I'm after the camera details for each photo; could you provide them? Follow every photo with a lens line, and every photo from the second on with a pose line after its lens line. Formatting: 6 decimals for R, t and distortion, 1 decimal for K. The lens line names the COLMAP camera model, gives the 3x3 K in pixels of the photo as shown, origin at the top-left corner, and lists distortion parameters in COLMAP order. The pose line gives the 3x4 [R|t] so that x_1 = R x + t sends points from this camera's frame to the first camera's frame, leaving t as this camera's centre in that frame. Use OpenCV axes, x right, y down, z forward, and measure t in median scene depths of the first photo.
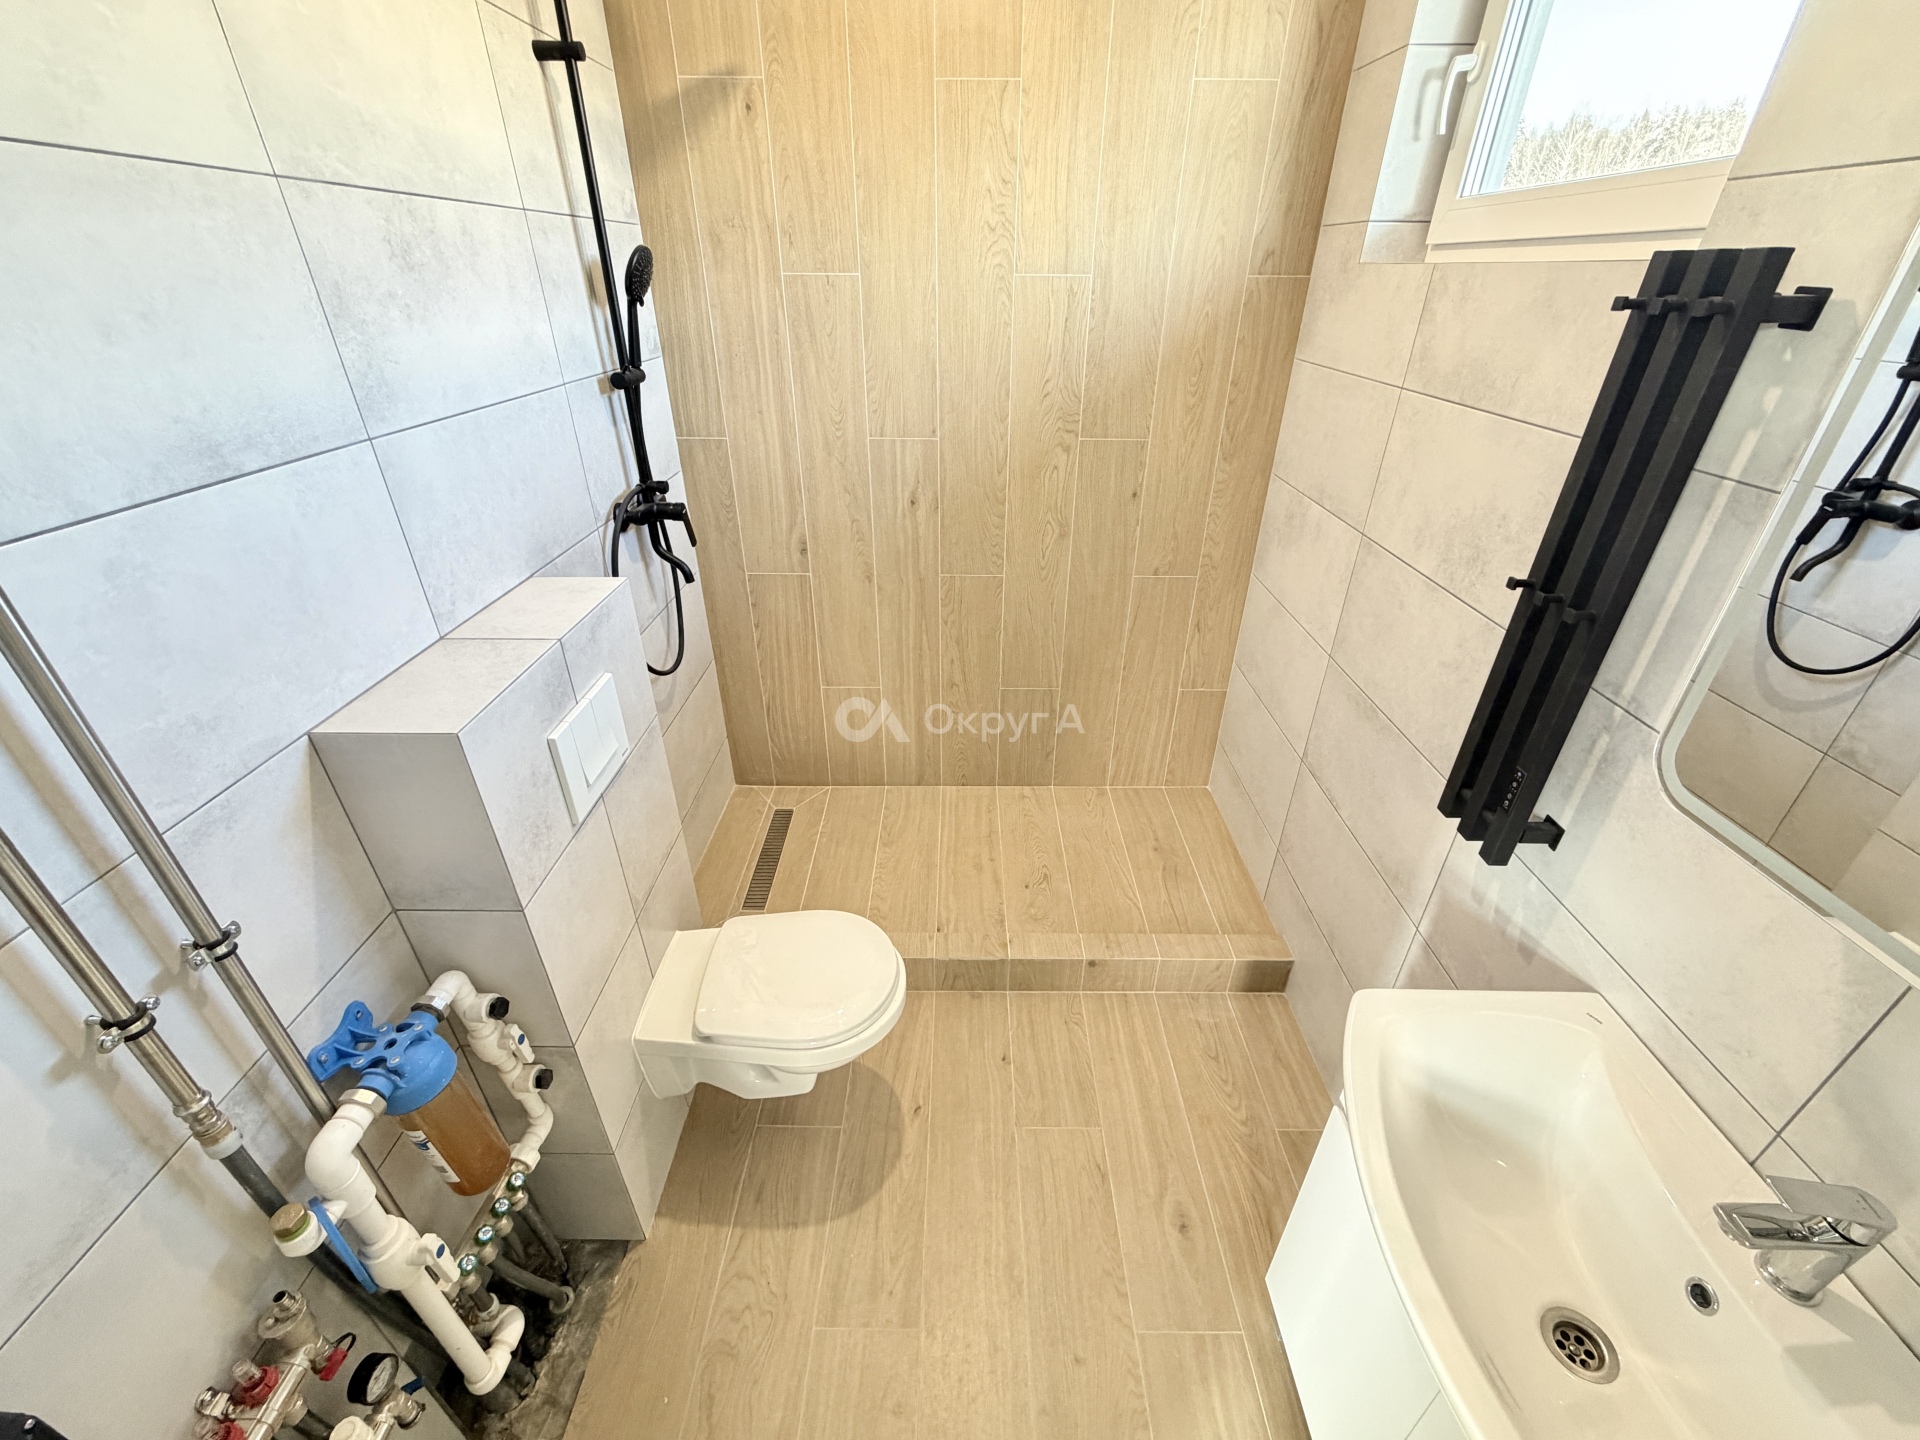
lens RADIAL K [[796.0, 0, 928.7], [0, 796.0, 730.4], [0, 0, 1]] dist [-0.000276, -0.000176]
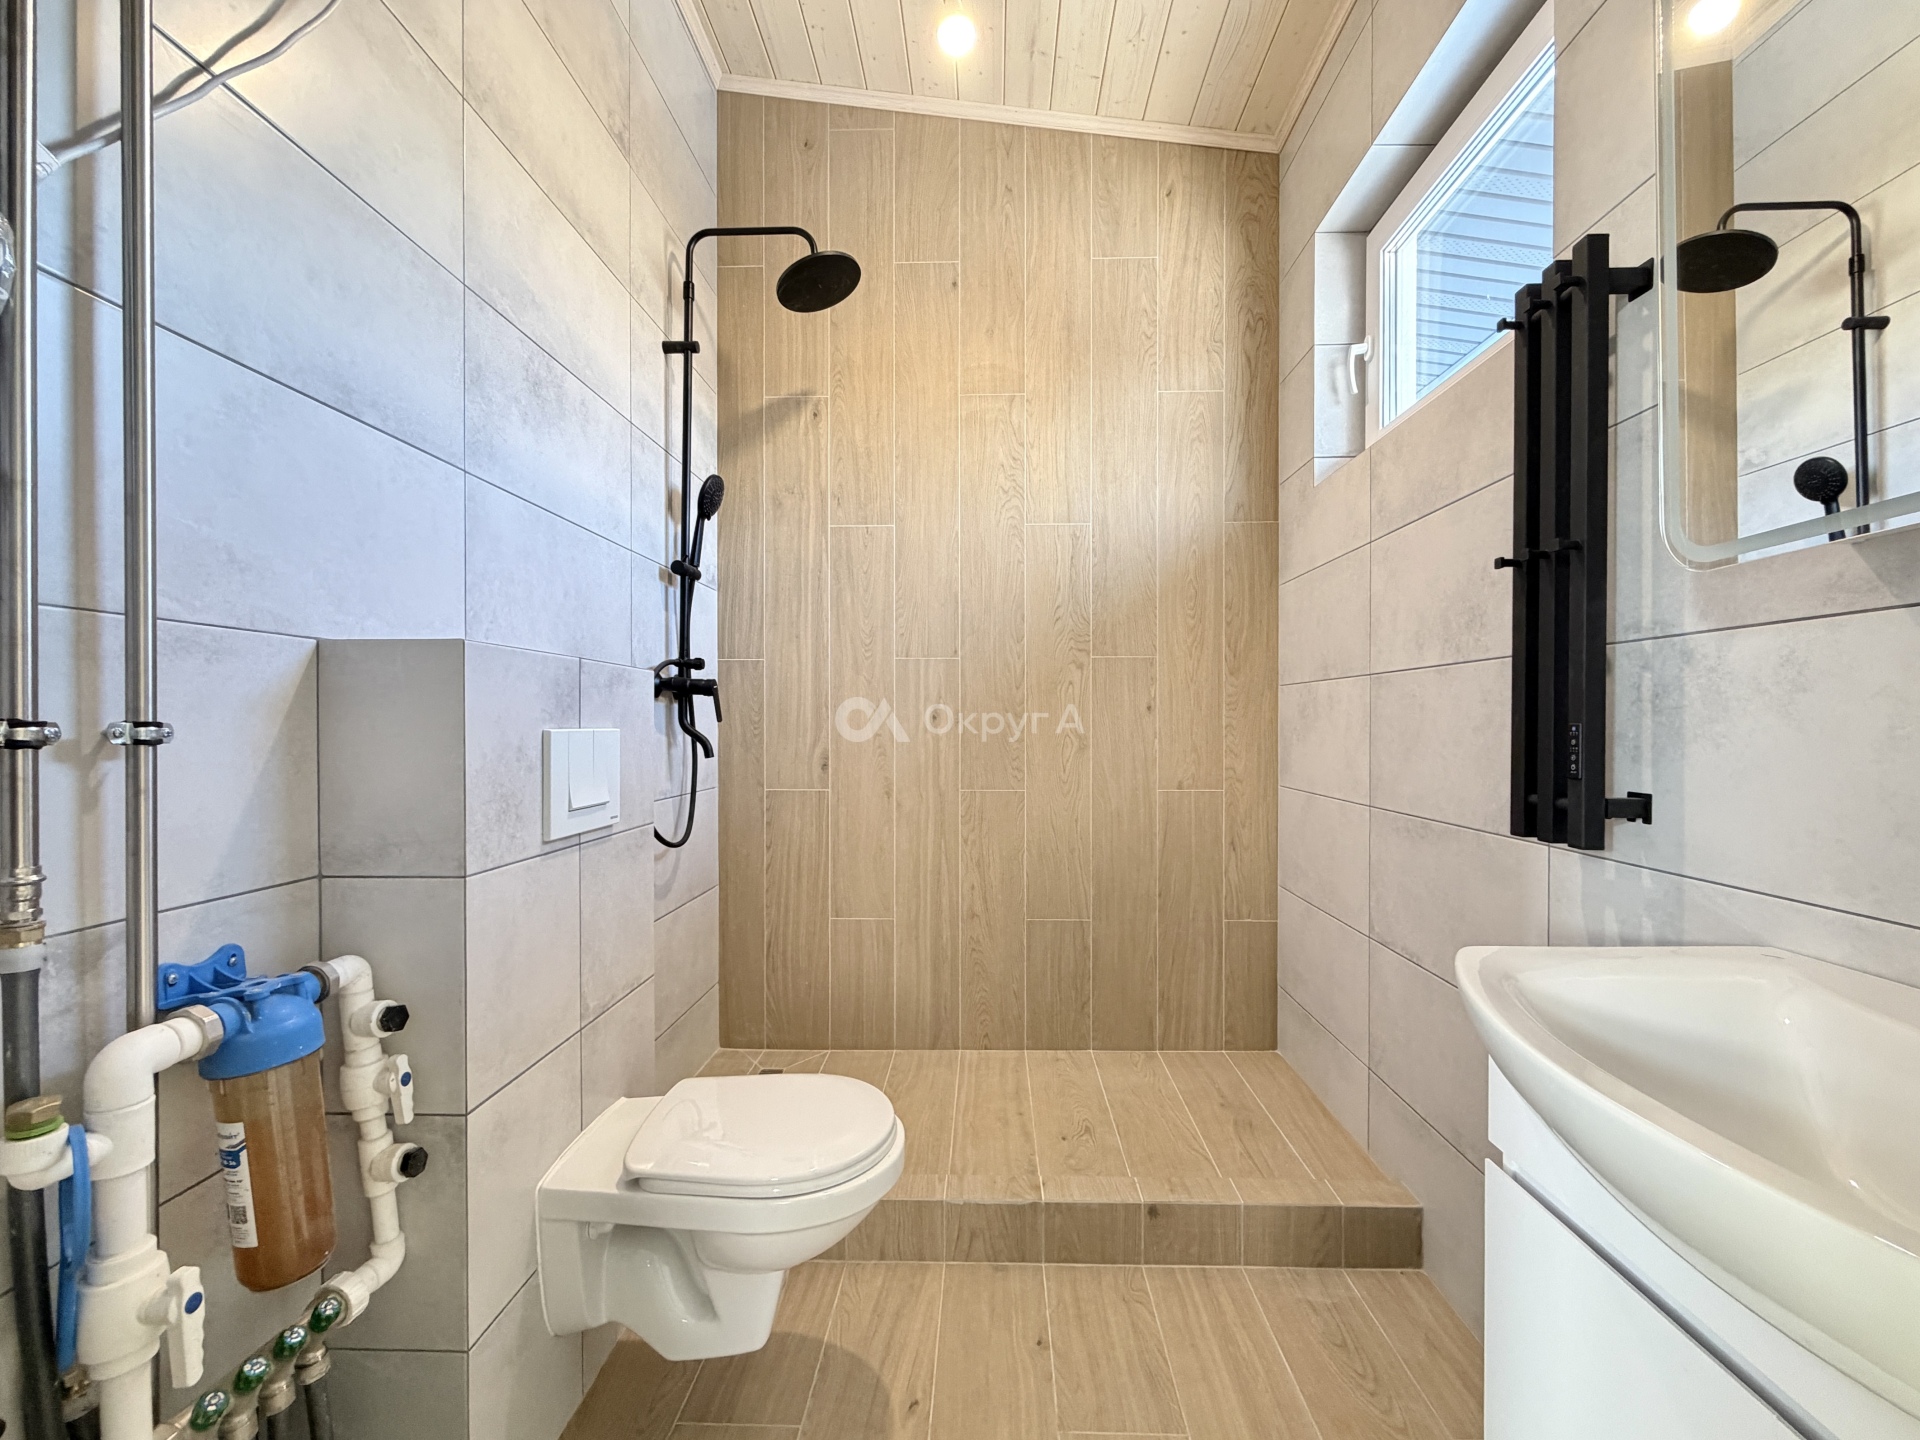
lens RADIAL K [[835.0, 0, 936.8], [0, 835.0, 728.1], [0, 0, 1]] dist [-0.000008, 0.000147]
pose [[0.999471, 0.014542, -0.029093, 0.018045], [-0.027281, 0.861866, -0.506403, 0.334662], [0.017710, 0.506928, 0.861806, 0.088599]]
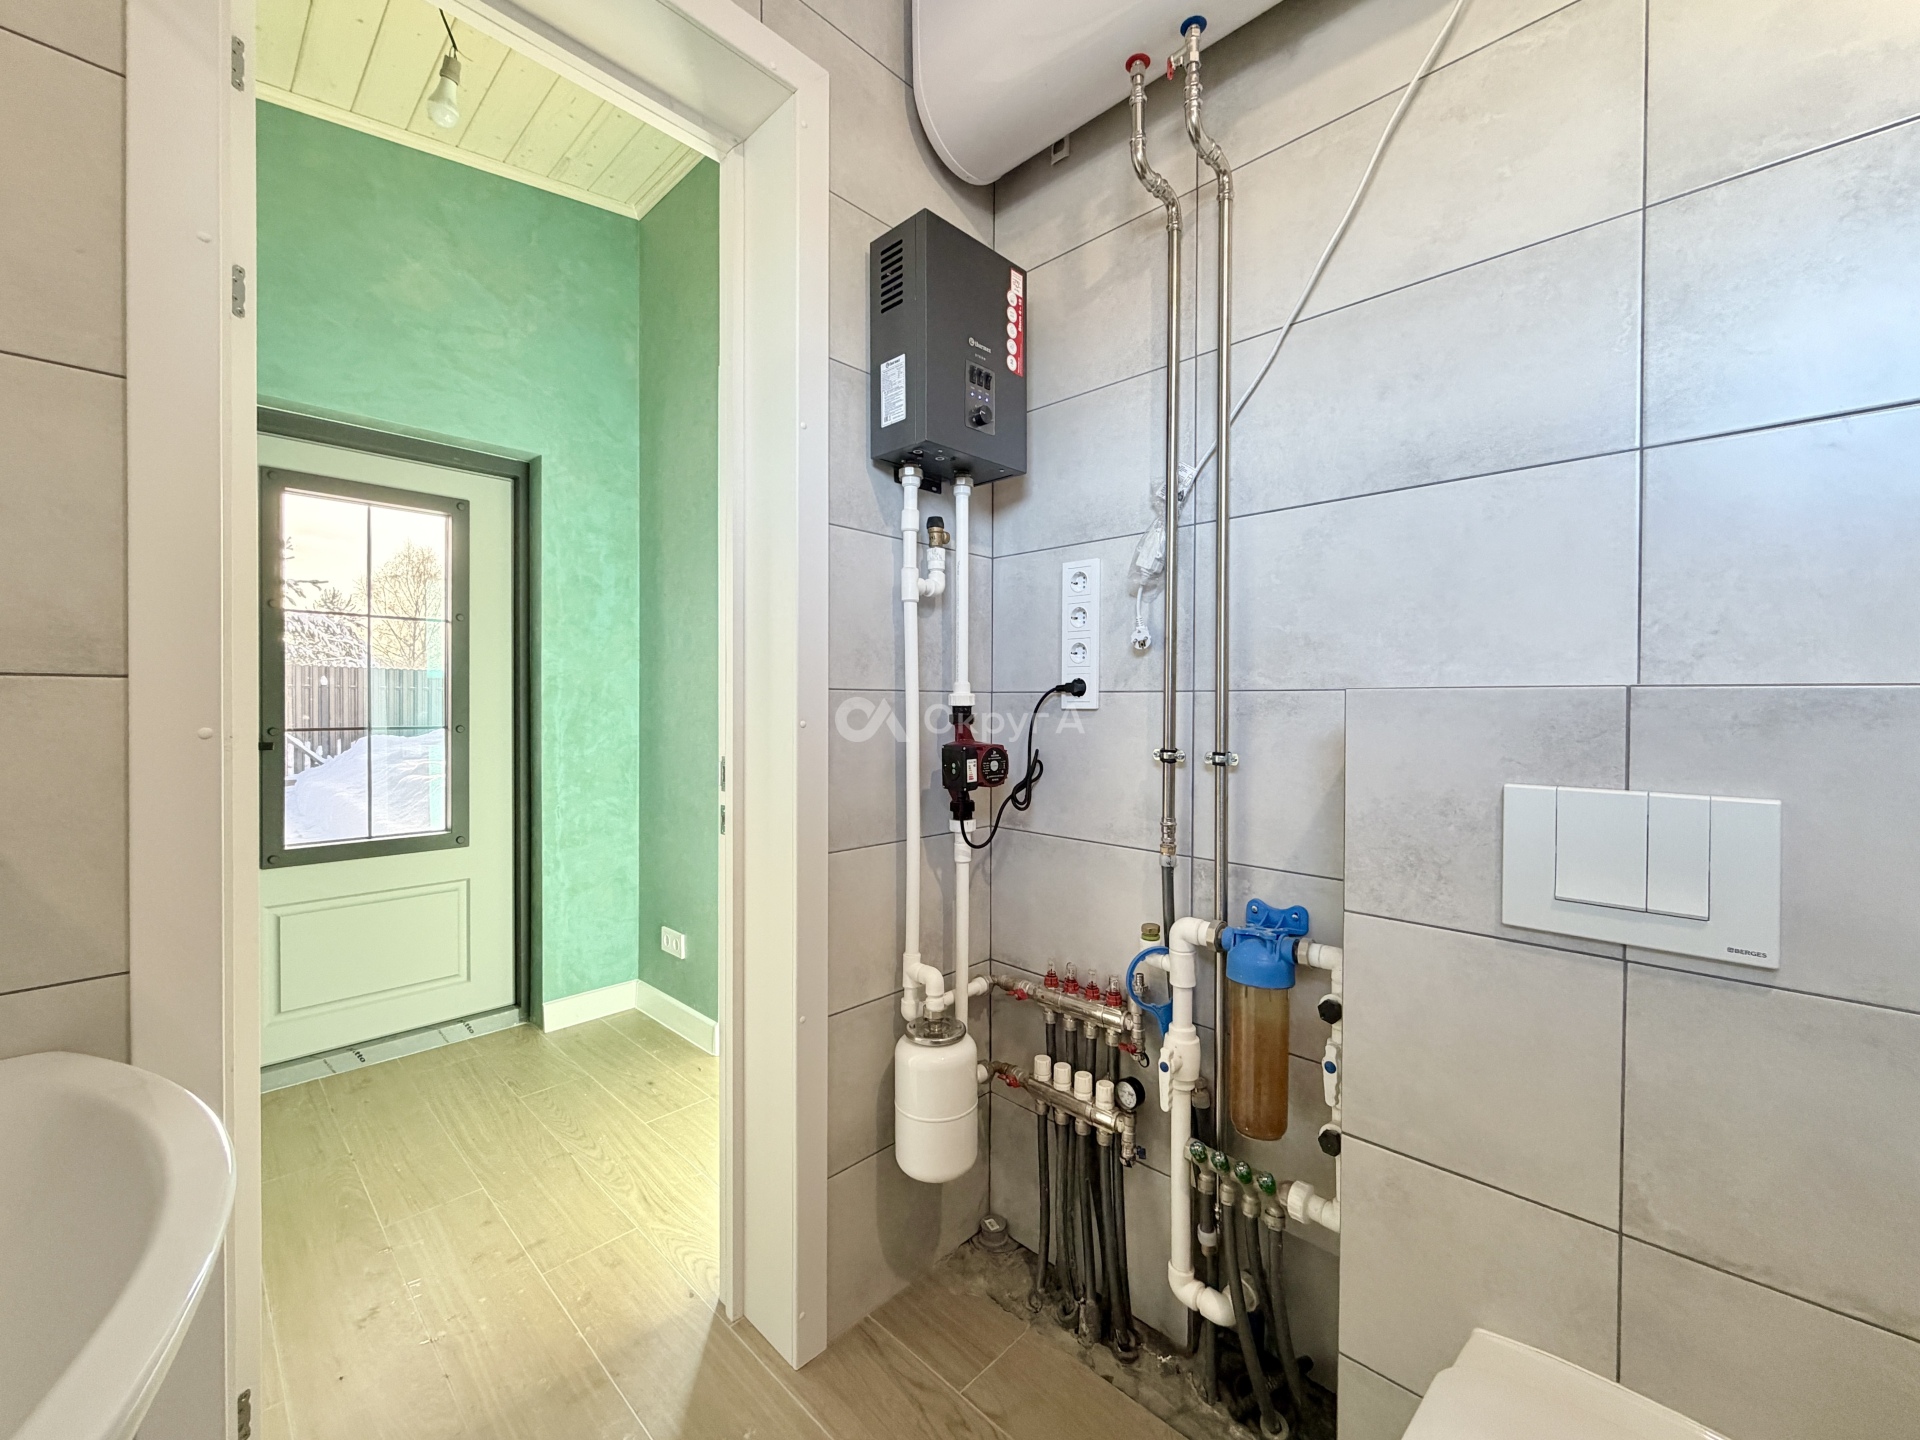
lens RADIAL K [[765.9, 0, 954.2], [0, 765.9, 716.7], [0, 0, 1]] dist [-0.002099, -0.000147]
pose [[-0.672656, 0.021286, -0.739649, 0.285407], [-0.374469, 0.852343, 0.365080, -0.077110], [0.638206, 0.522549, -0.565363, 0.688235]]
